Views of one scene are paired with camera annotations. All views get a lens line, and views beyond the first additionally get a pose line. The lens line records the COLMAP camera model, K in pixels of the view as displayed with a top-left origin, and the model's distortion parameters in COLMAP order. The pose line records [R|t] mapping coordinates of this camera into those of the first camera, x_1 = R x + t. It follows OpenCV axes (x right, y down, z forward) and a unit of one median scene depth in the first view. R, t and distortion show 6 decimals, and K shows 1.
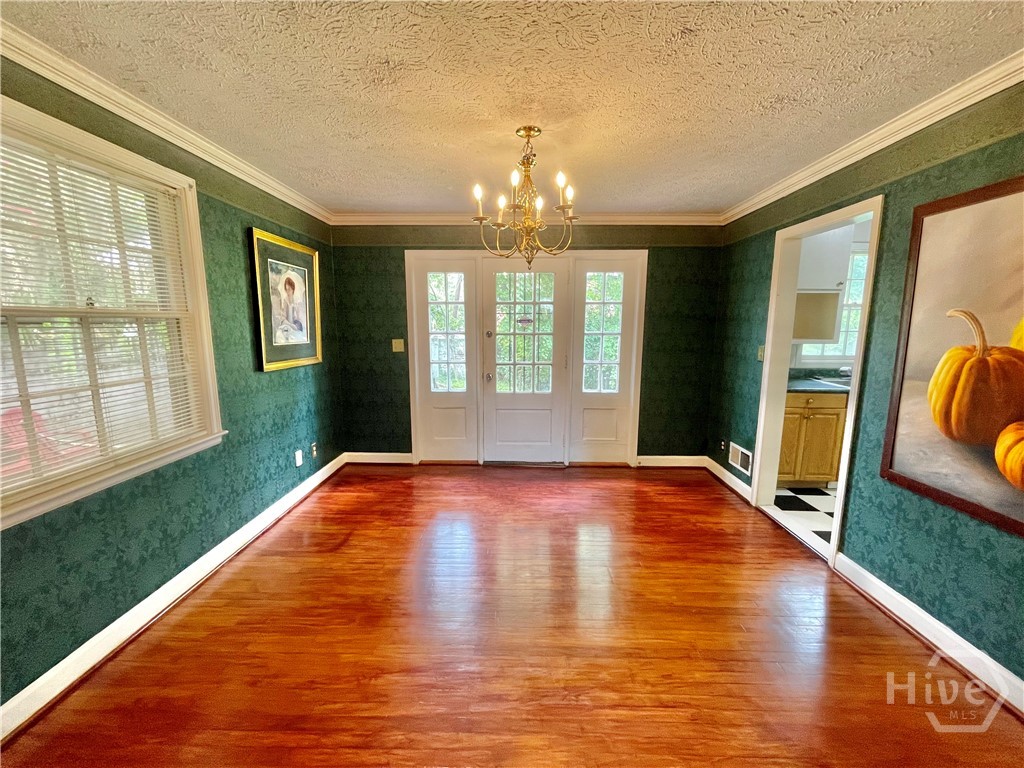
lens RADIAL K [[415.6, 0, 512.0], [0, 415.6, 384.0], [0, 0, 1]] dist [-0.007107, 0.000429]
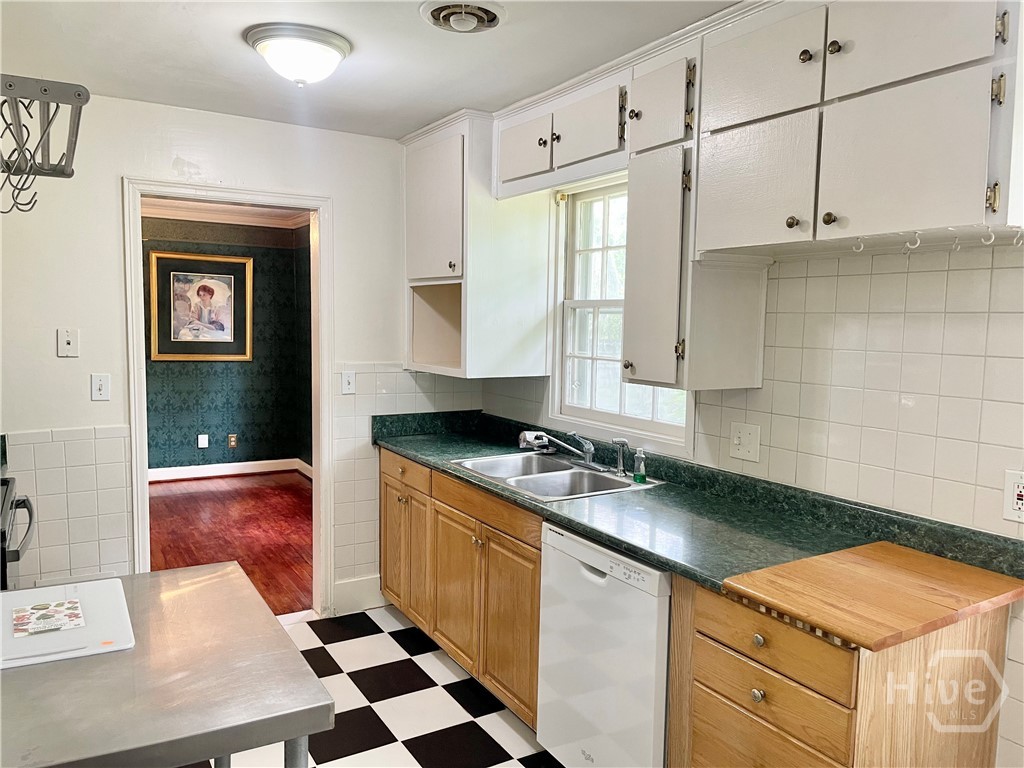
lens RADIAL K [[770.4, 0, 512.0], [0, 770.4, 384.0], [0, 0, 1]] dist [-0.000575, -0.001091]
pose [[0.544897, 0.086664, -0.834012, 1.737846], [-0.144916, 0.989411, 0.008132, -0.119135], [0.825886, 0.116430, 0.551686, 0.529887]]
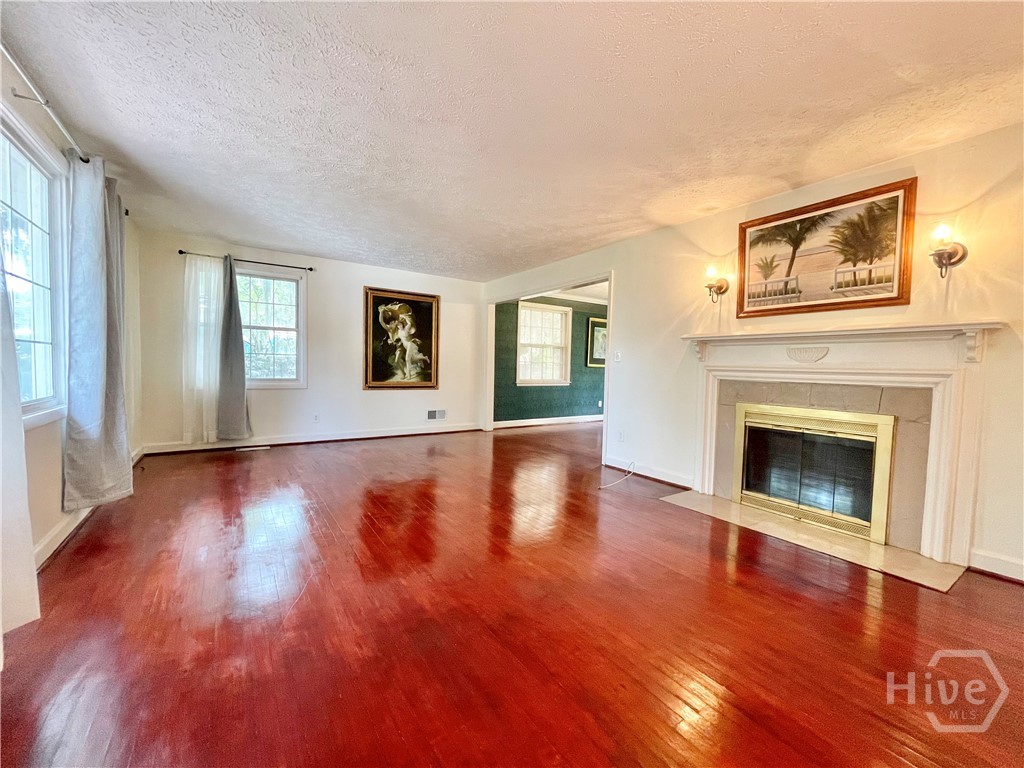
lens RADIAL K [[415.6, 0, 512.0], [0, 415.6, 384.0], [0, 0, 1]] dist [-0.007107, 0.000429]
pose [[0.571152, 0.048013, -0.819439, 1.263424], [-0.146360, 0.988247, -0.044110, 0.254008], [0.807690, 0.145127, 0.571467, -0.901569]]
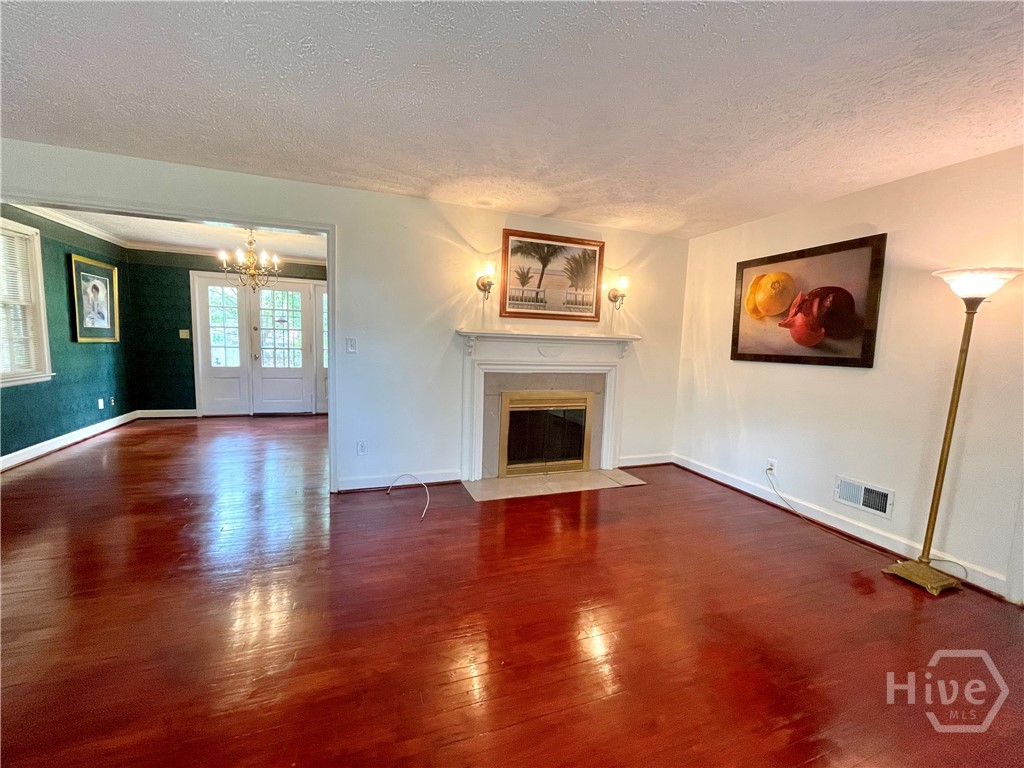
lens RADIAL K [[410.0, 0, 505.9], [0, 410.0, 384.9], [0, 0, 1]] dist [0.001491, 0.000101]
pose [[0.933190, -0.008289, 0.359288, 0.325092], [0.018679, 0.999501, -0.025456, 0.179150], [-0.358898, 0.030466, 0.932880, -0.930280]]
